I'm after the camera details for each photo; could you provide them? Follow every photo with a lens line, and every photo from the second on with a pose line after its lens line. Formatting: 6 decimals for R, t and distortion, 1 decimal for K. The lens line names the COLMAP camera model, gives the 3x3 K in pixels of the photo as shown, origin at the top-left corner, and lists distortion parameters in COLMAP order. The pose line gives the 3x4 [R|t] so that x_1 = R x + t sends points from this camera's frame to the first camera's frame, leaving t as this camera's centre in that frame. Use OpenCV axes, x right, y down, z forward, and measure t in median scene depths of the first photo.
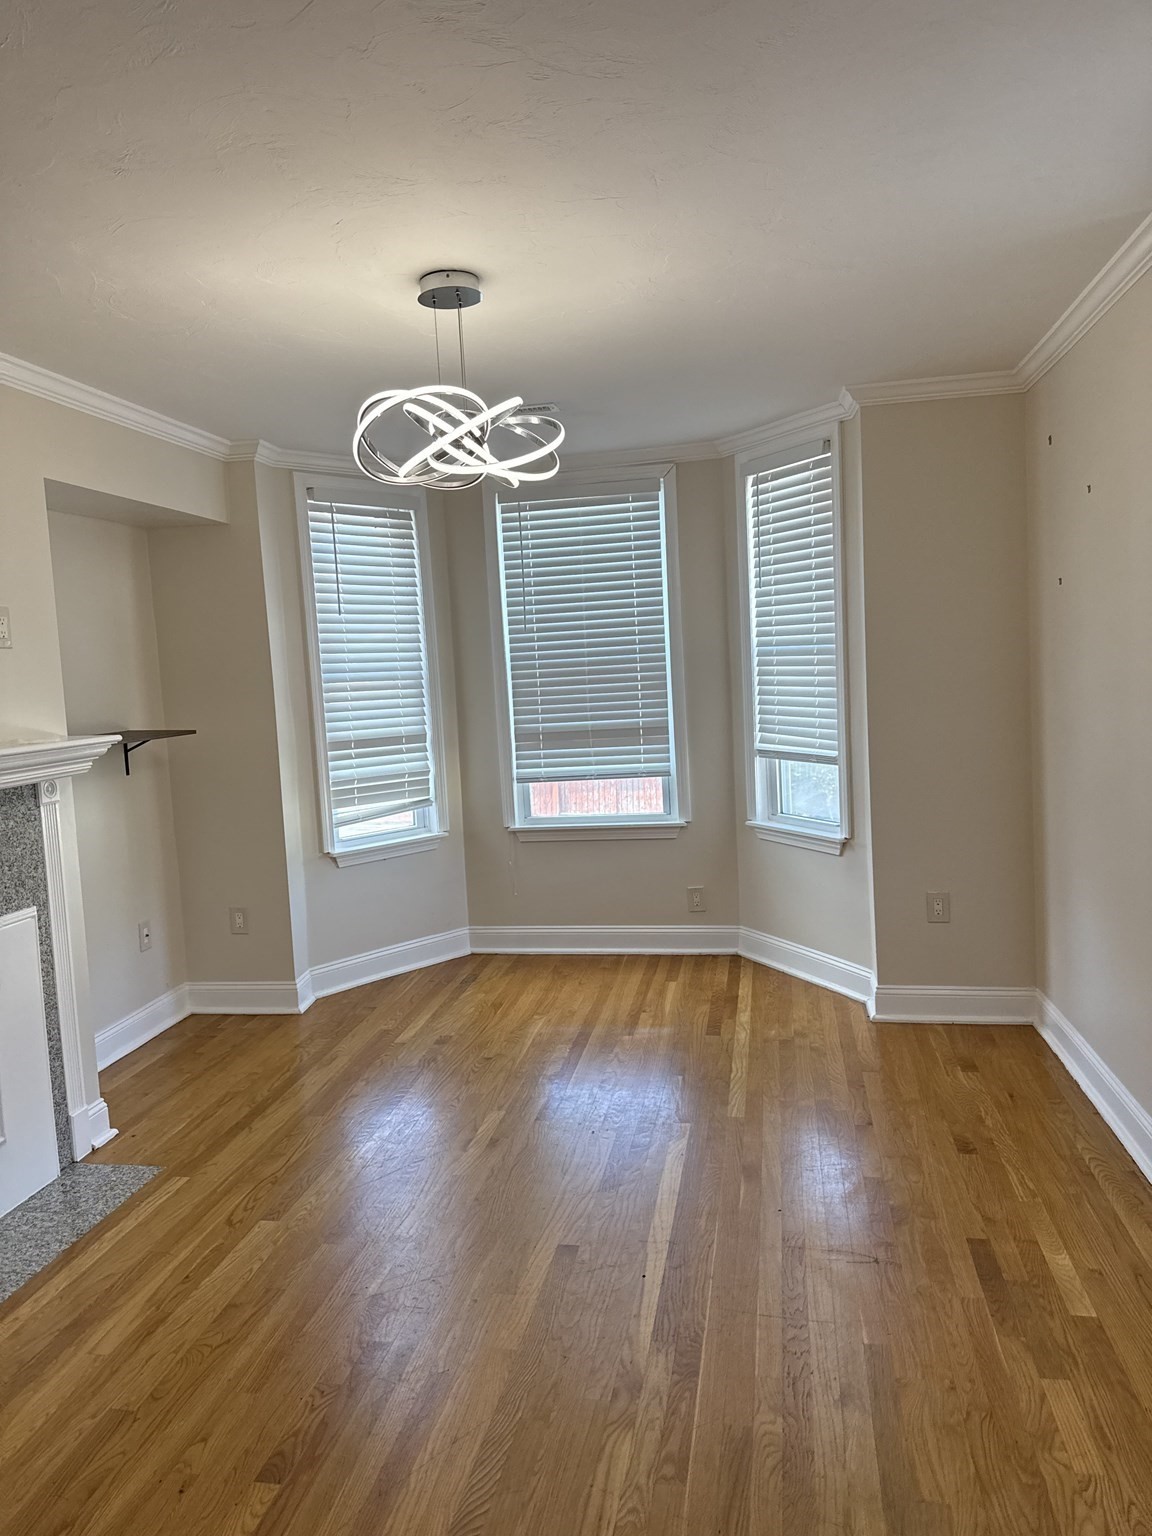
lens RADIAL K [[1072.0, 0, 566.3], [0, 1072.0, 756.1], [0, 0, 1]] dist [0.137520, -0.170420]
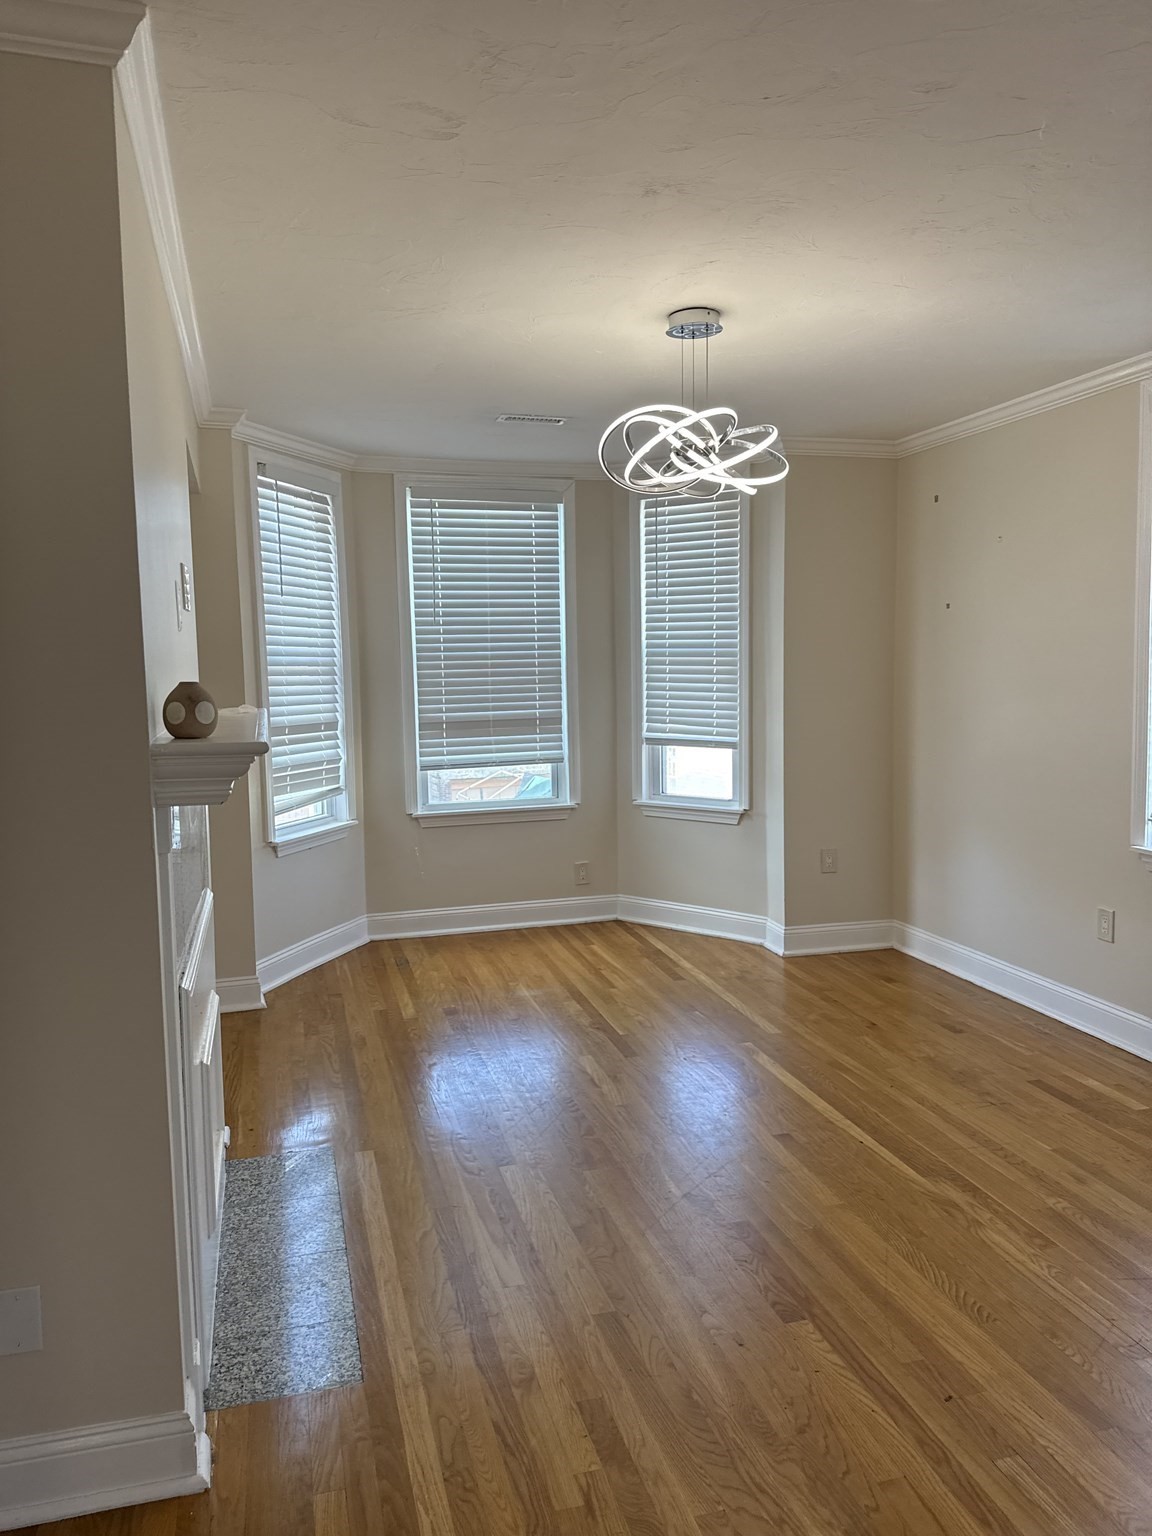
lens RADIAL K [[1072.0, 0, 566.3], [0, 1072.0, 756.1], [0, 0, 1]] dist [0.137520, -0.170420]
pose [[0.896050, -0.002431, 0.443947, -0.401461], [0.007782, 0.999917, -0.010233, 0.024099], [-0.443885, 0.012624, 0.895995, 0.014097]]
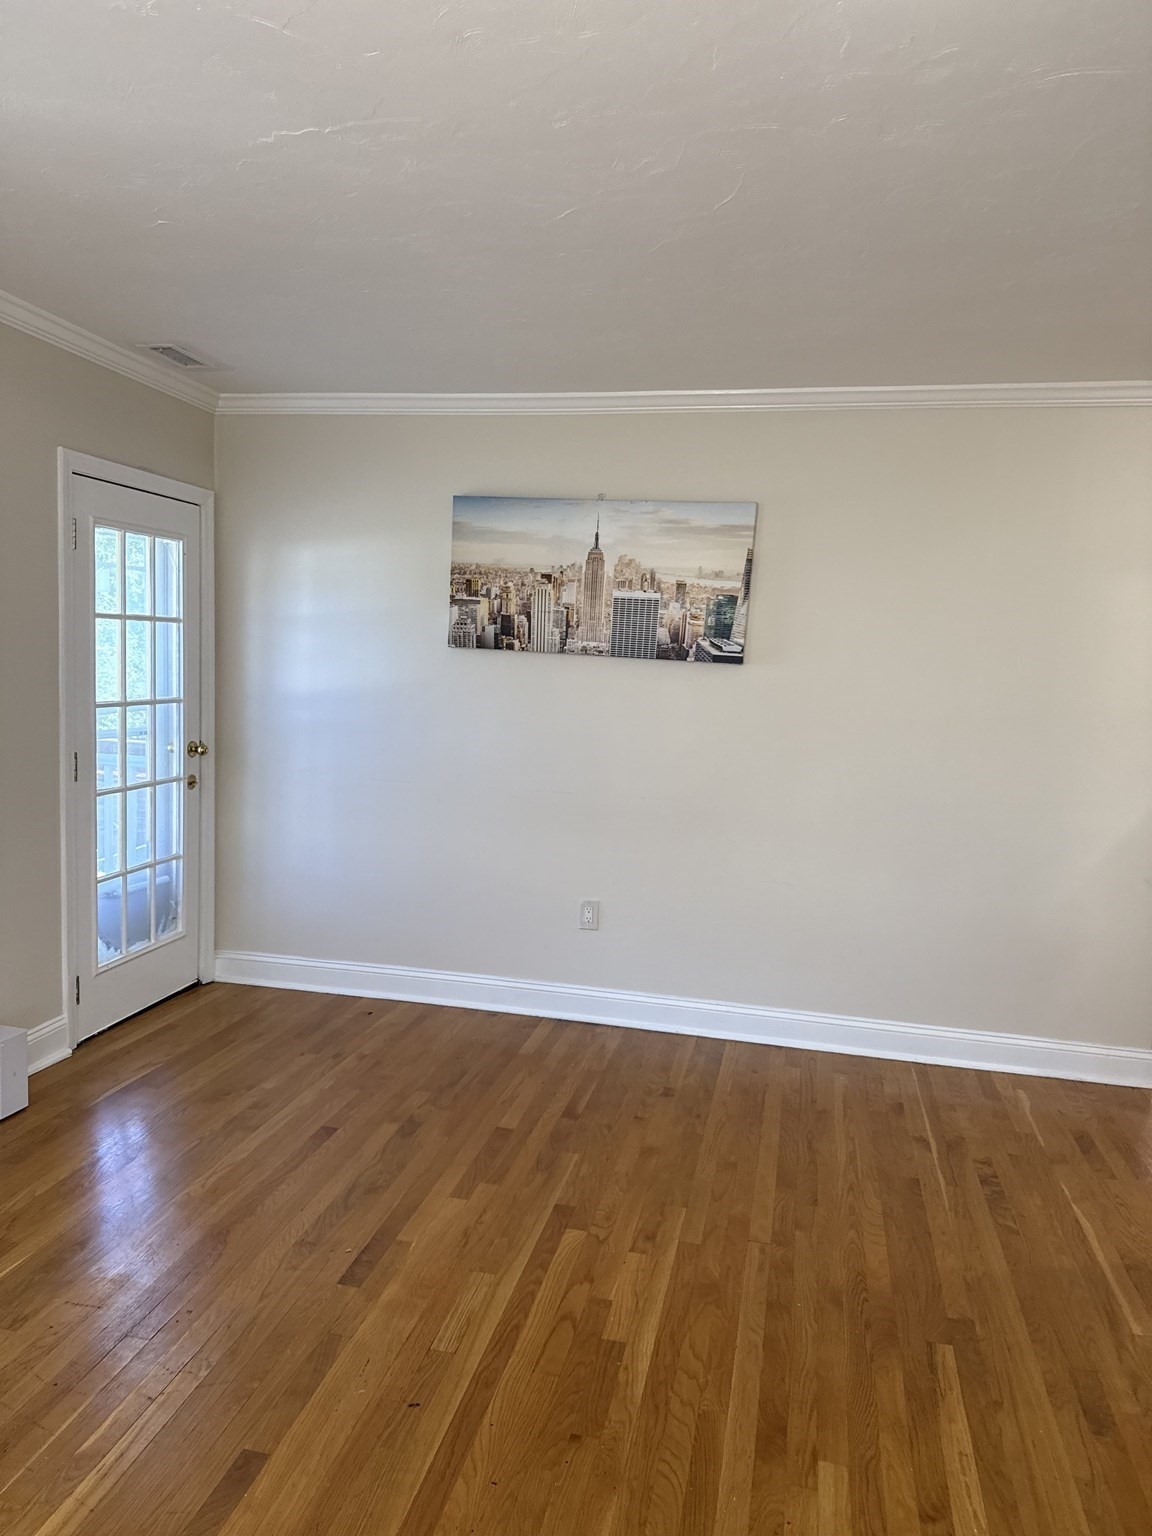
lens RADIAL K [[1088.3, 0, 554.9], [0, 1088.3, 764.8], [0, 0, 1]] dist [0.002788, -0.007111]
pose [[-0.998994, 0.010920, 0.043491, -0.158814], [0.018959, 0.981798, 0.188980, -0.046465], [-0.040636, 0.189614, -0.981017, 0.681384]]
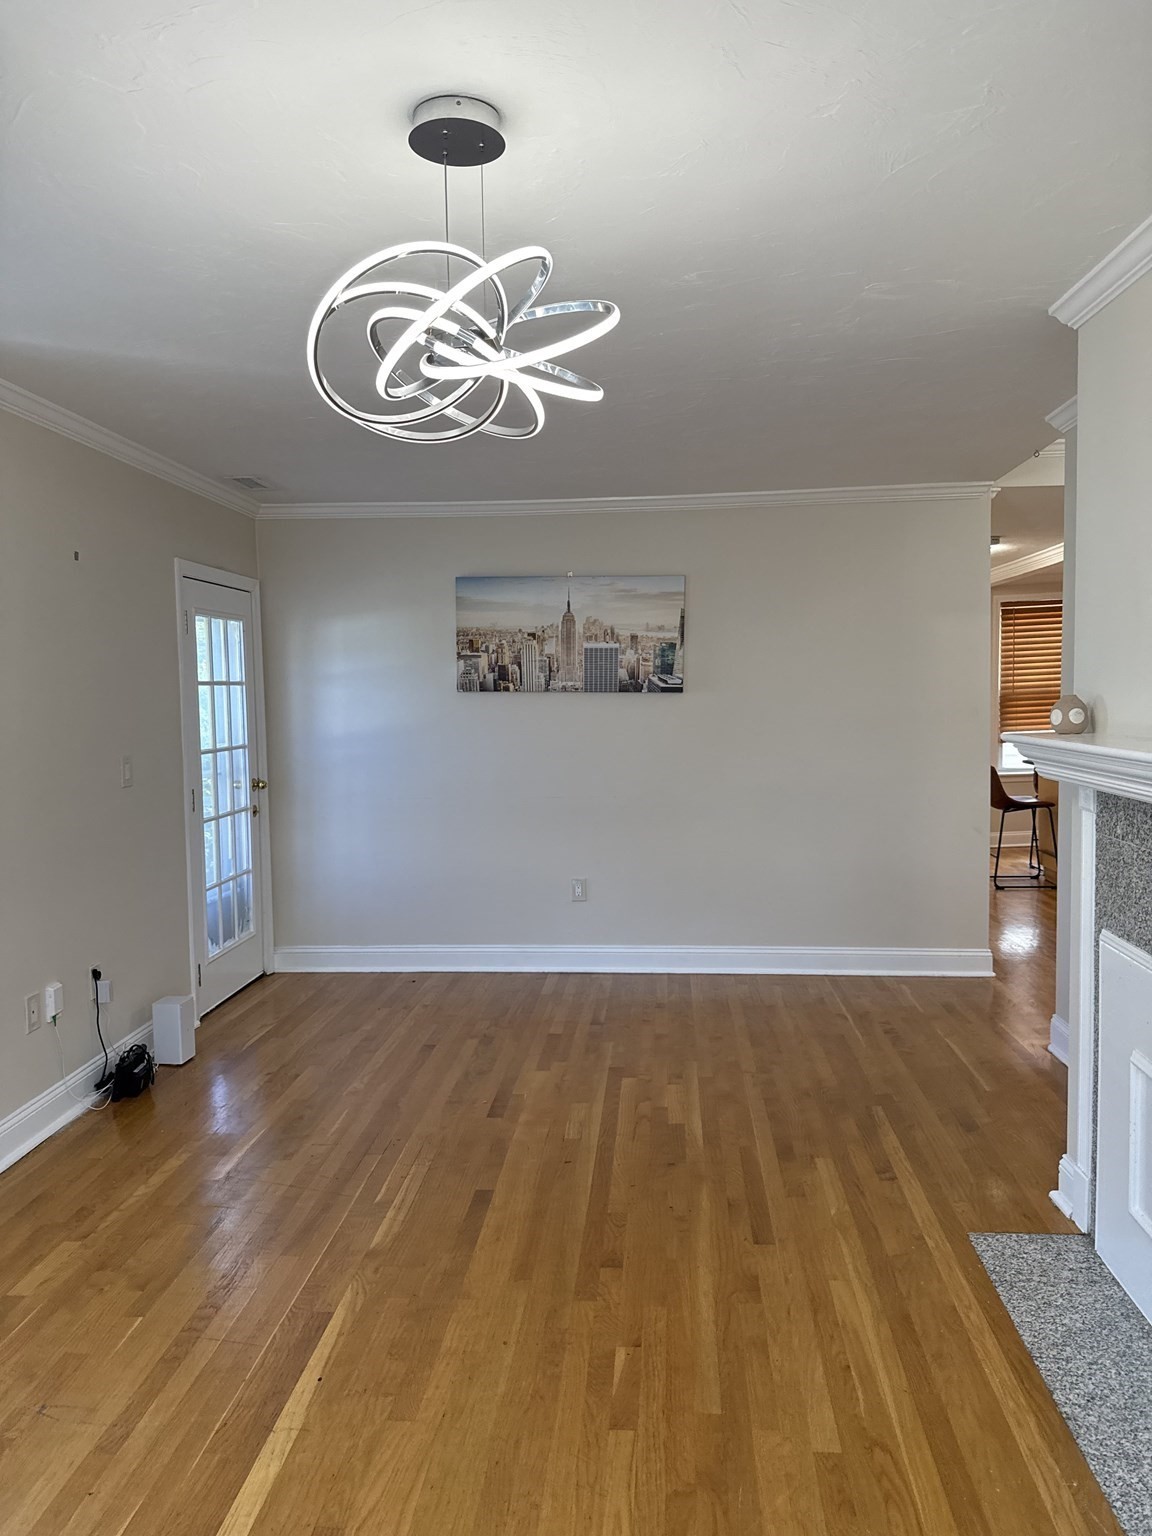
lens RADIAL K [[1079.3, 0, 571.0], [0, 1079.3, 752.9], [0, 0, 1]] dist [0.042623, -0.041608]
pose [[-0.992319, 0.078102, -0.095935, -0.044521], [0.062794, 0.986176, 0.153343, -0.077776], [0.106585, 0.146141, -0.983505, 0.935089]]
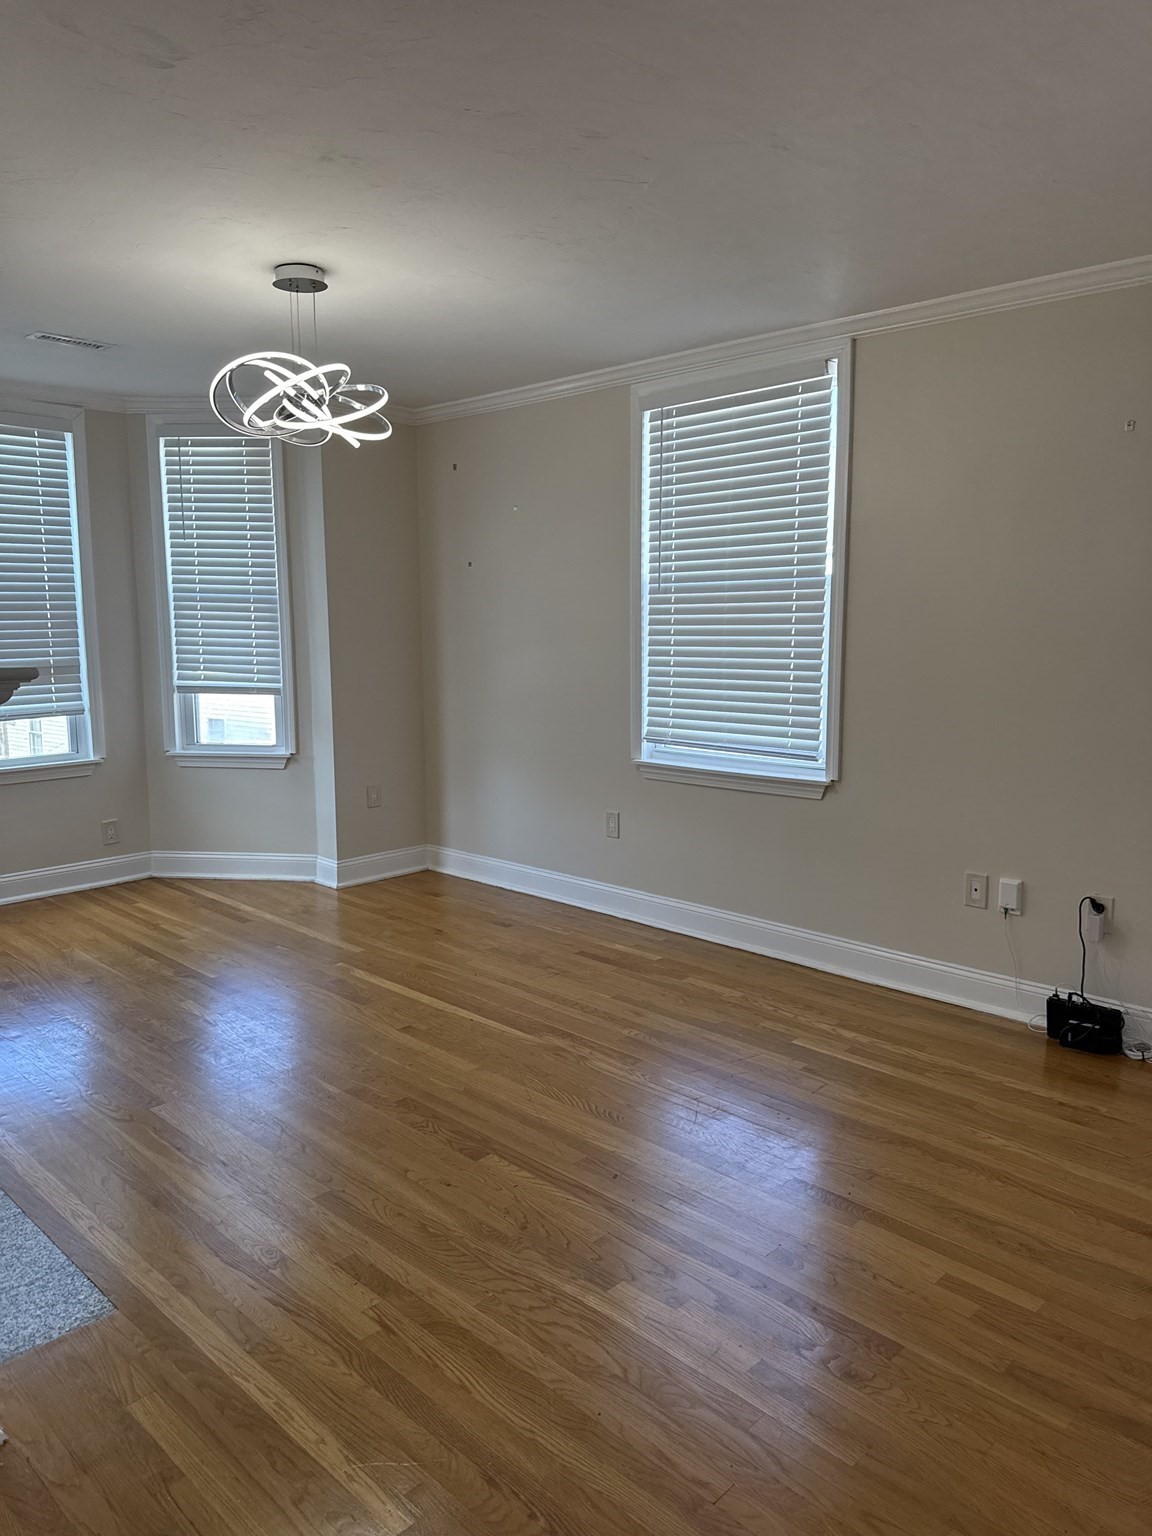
lens RADIAL K [[1079.3, 0, 571.0], [0, 1079.3, 752.9], [0, 0, 1]] dist [0.042623, -0.041608]
pose [[0.547167, -0.057856, 0.835021, -0.530791], [0.045231, 0.998194, 0.039522, 0.036369], [-0.835800, 0.016144, 0.548796, 0.050561]]
